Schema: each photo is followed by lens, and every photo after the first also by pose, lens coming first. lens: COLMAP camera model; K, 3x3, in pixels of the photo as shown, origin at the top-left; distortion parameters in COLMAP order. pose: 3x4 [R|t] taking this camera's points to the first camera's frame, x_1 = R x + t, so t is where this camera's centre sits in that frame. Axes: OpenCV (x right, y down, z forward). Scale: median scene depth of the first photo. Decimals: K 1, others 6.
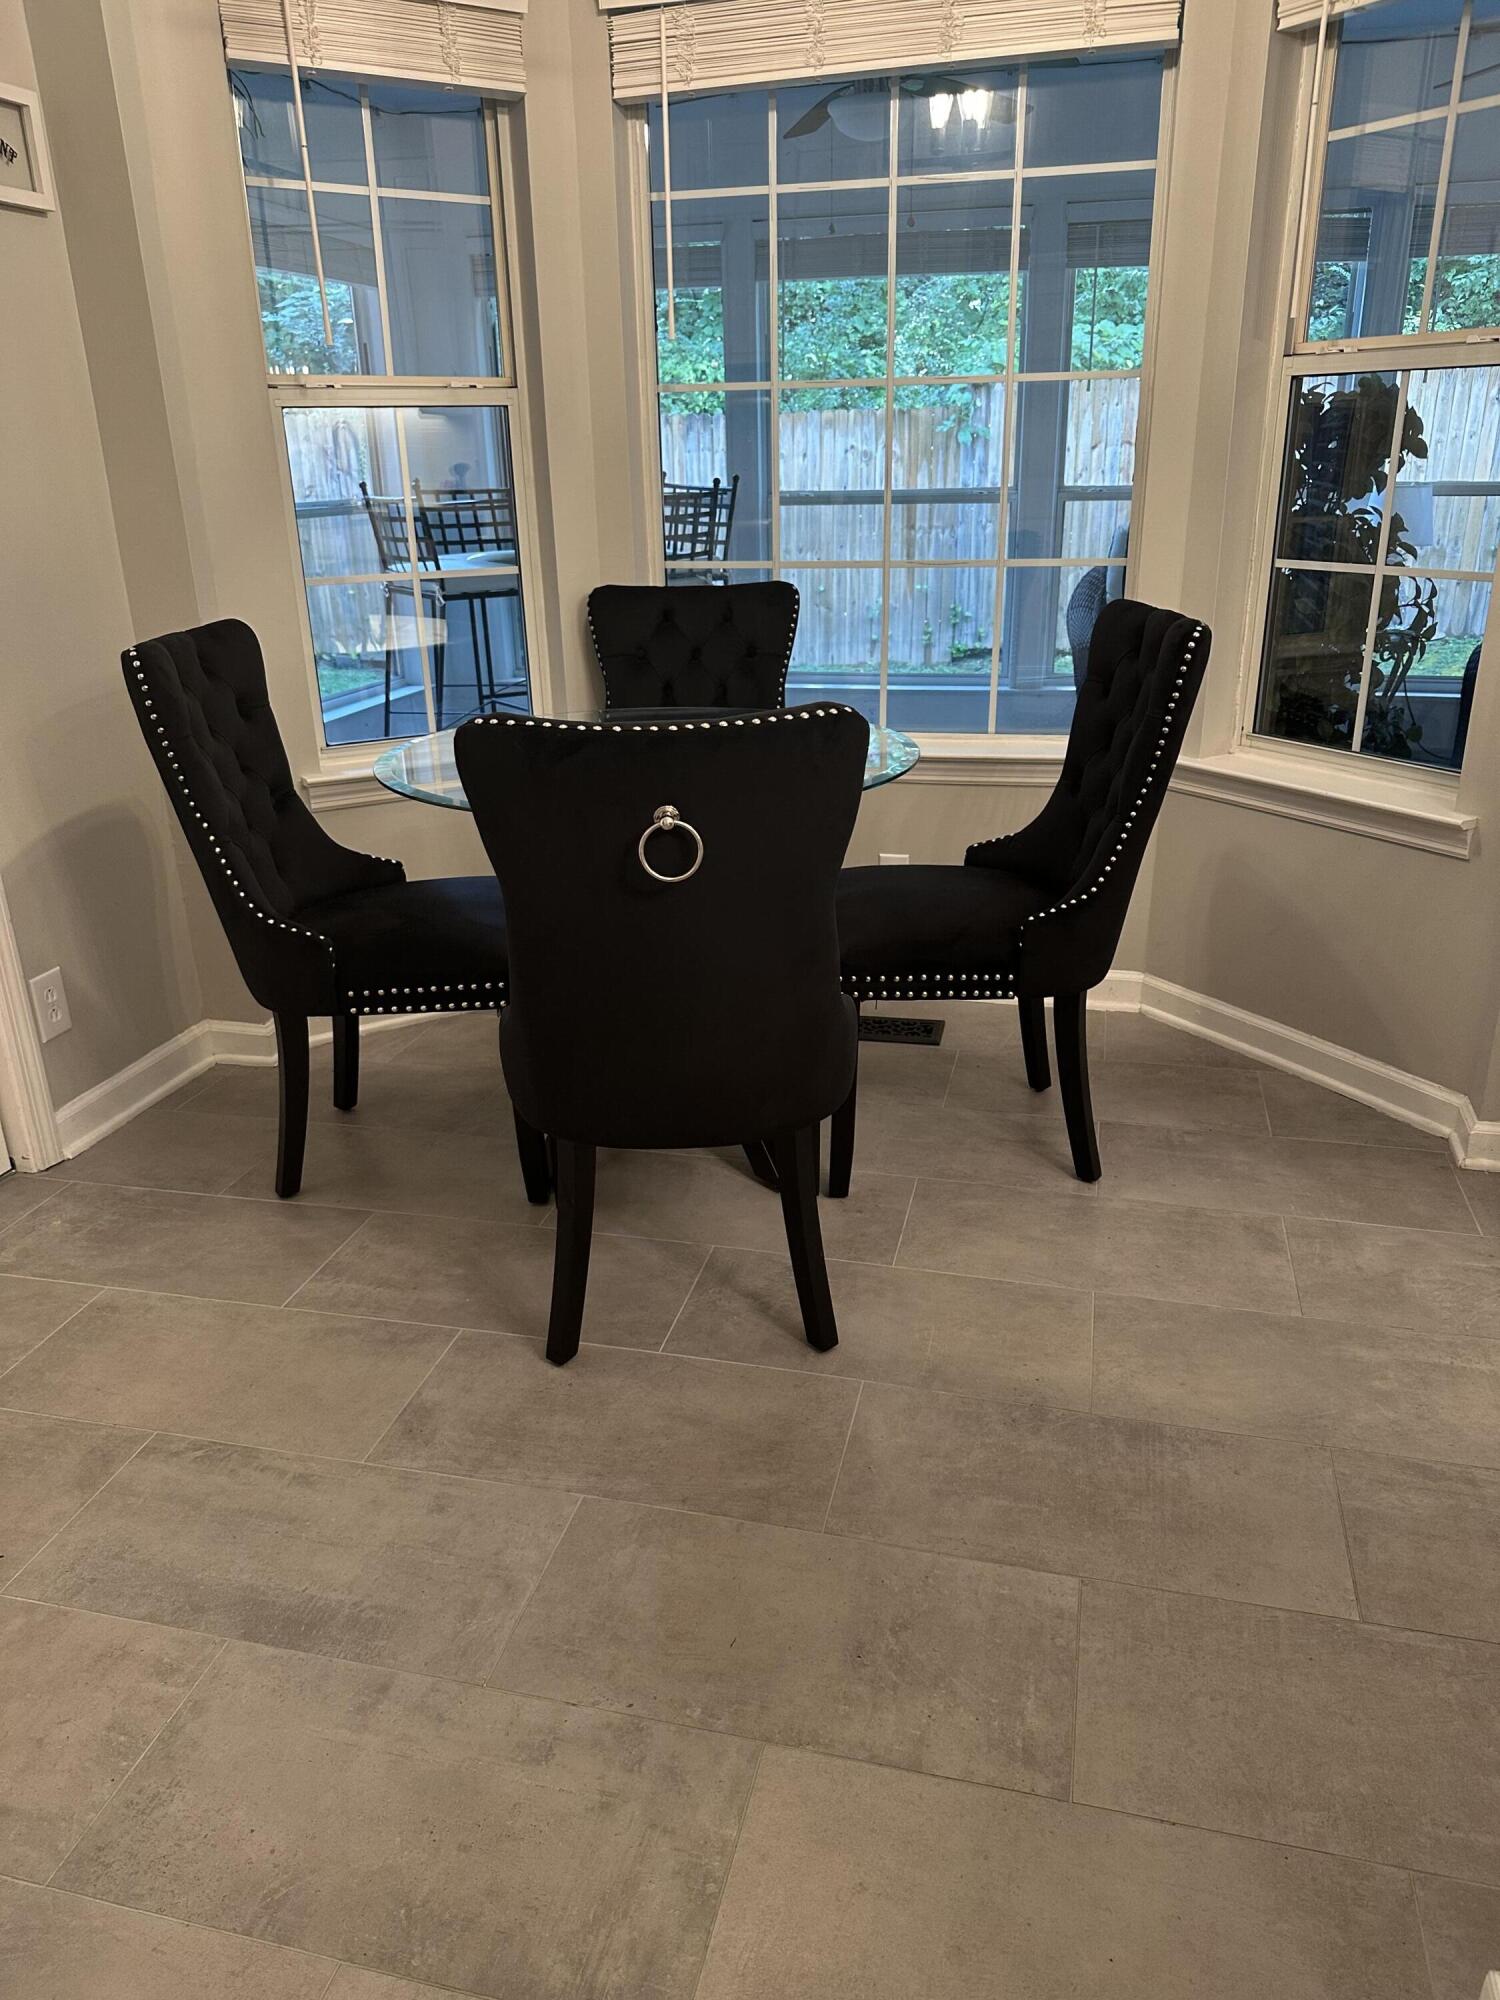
lens RADIAL K [[1413.3, 0, 751.1], [0, 1413.3, 1009.4], [0, 0, 1]] dist [0.001001, -0.002629]
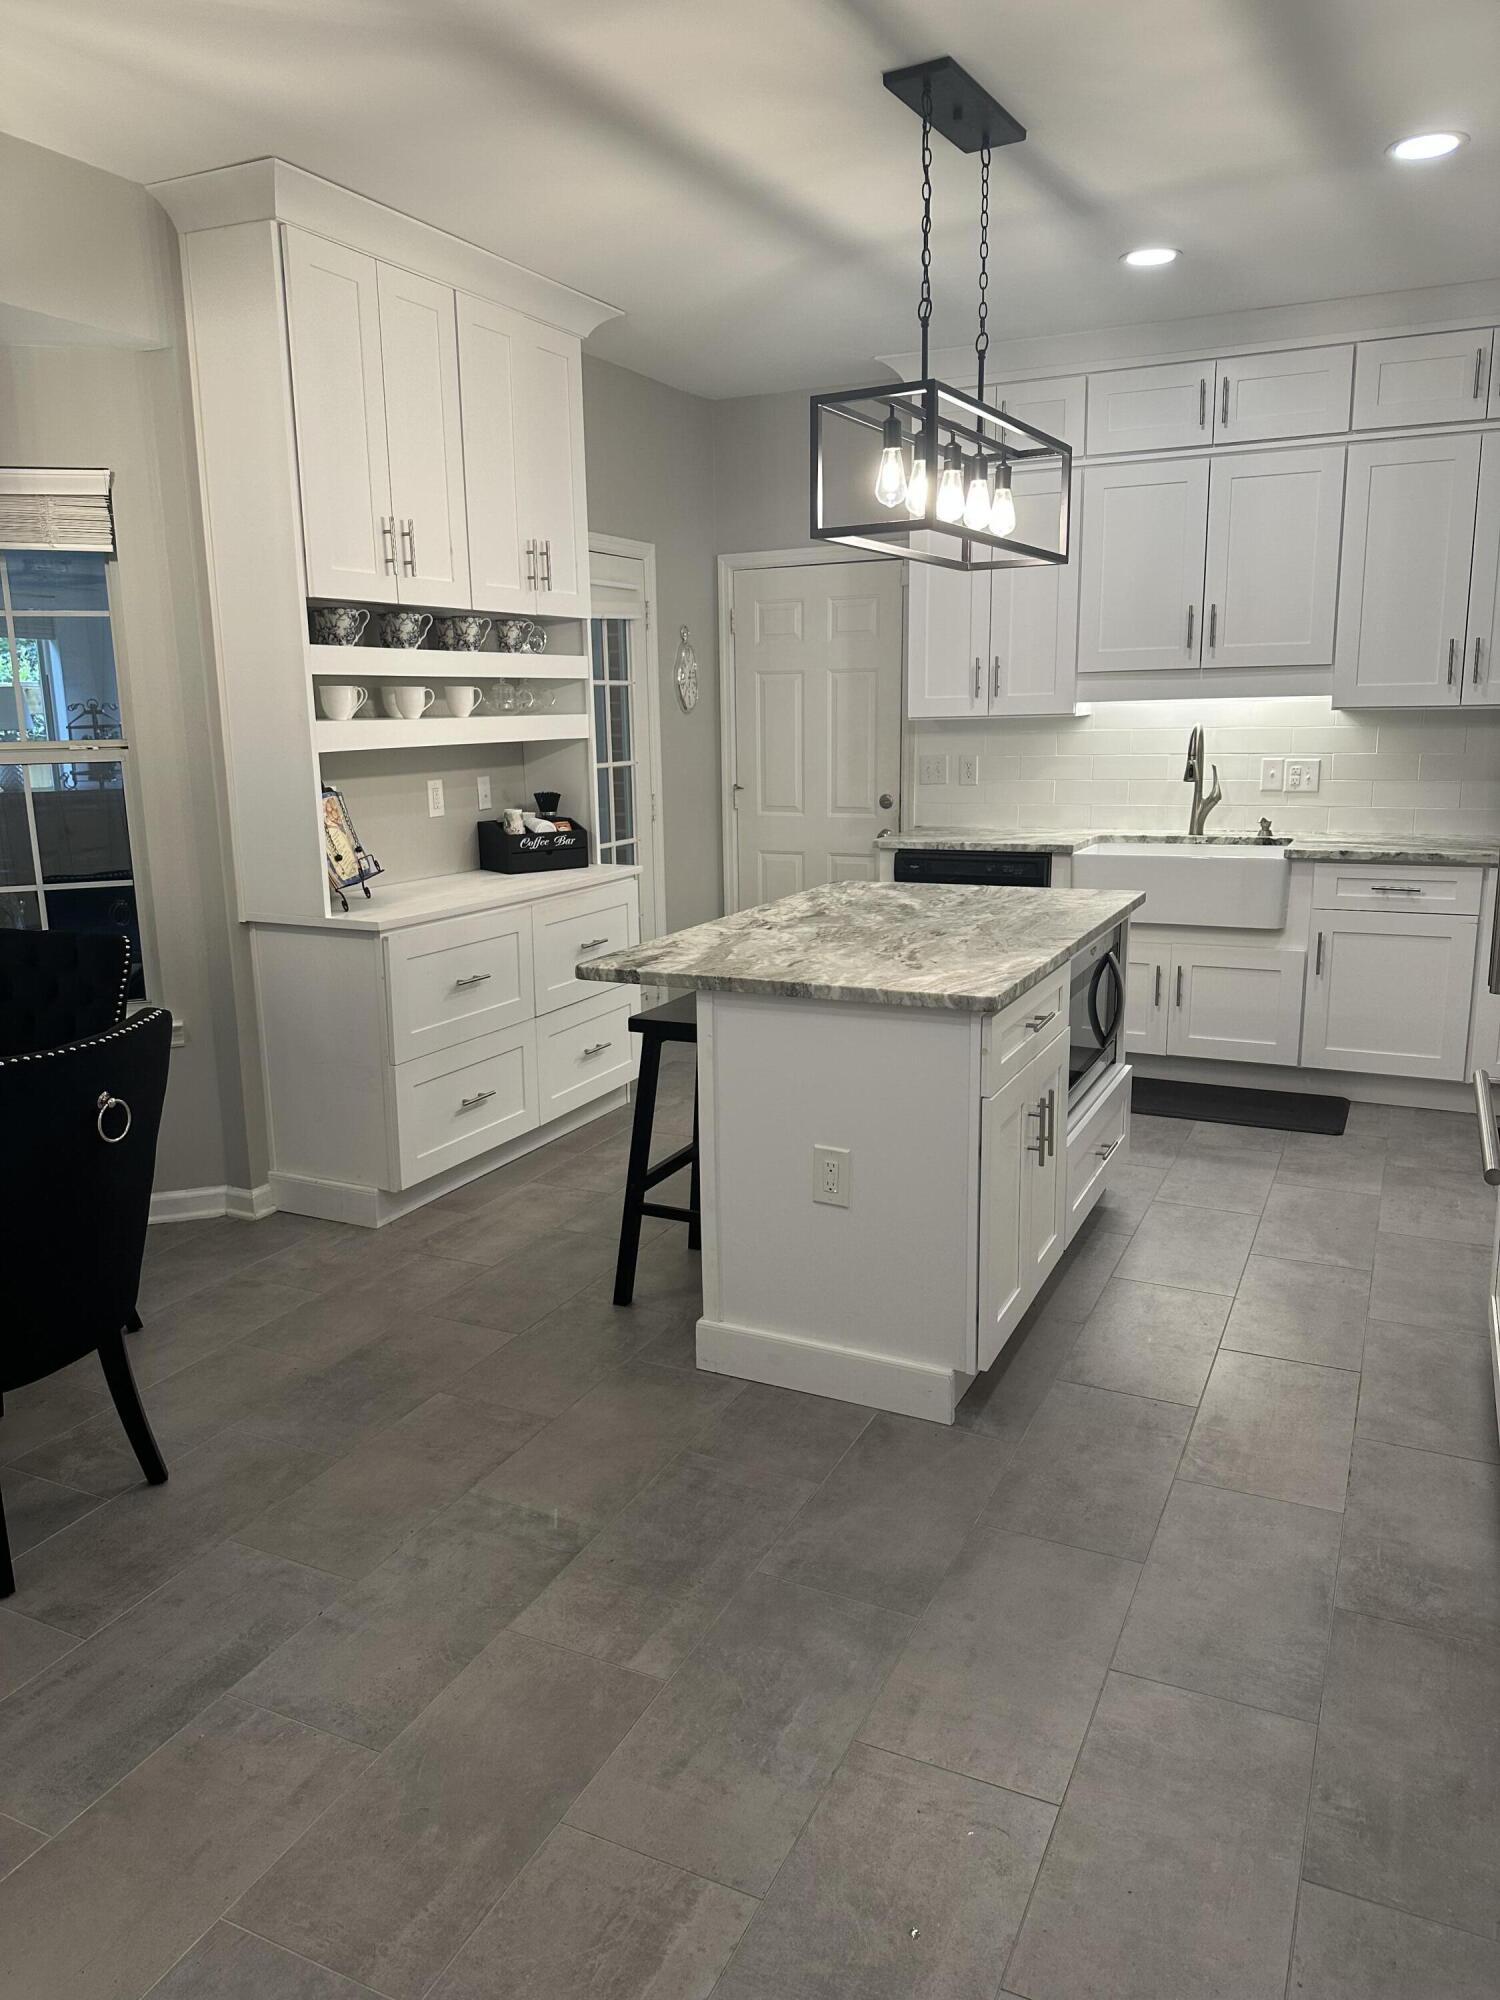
lens RADIAL K [[1389.4, 0, 736.8], [0, 1389.4, 1002.0], [0, 0, 1]] dist [0.139711, -0.279287]
pose [[0.210132, -0.191617, 0.958711, -1.217479], [0.373258, 0.922050, 0.102478, -0.109059], [-0.903617, 0.336312, 0.265275, -0.033318]]
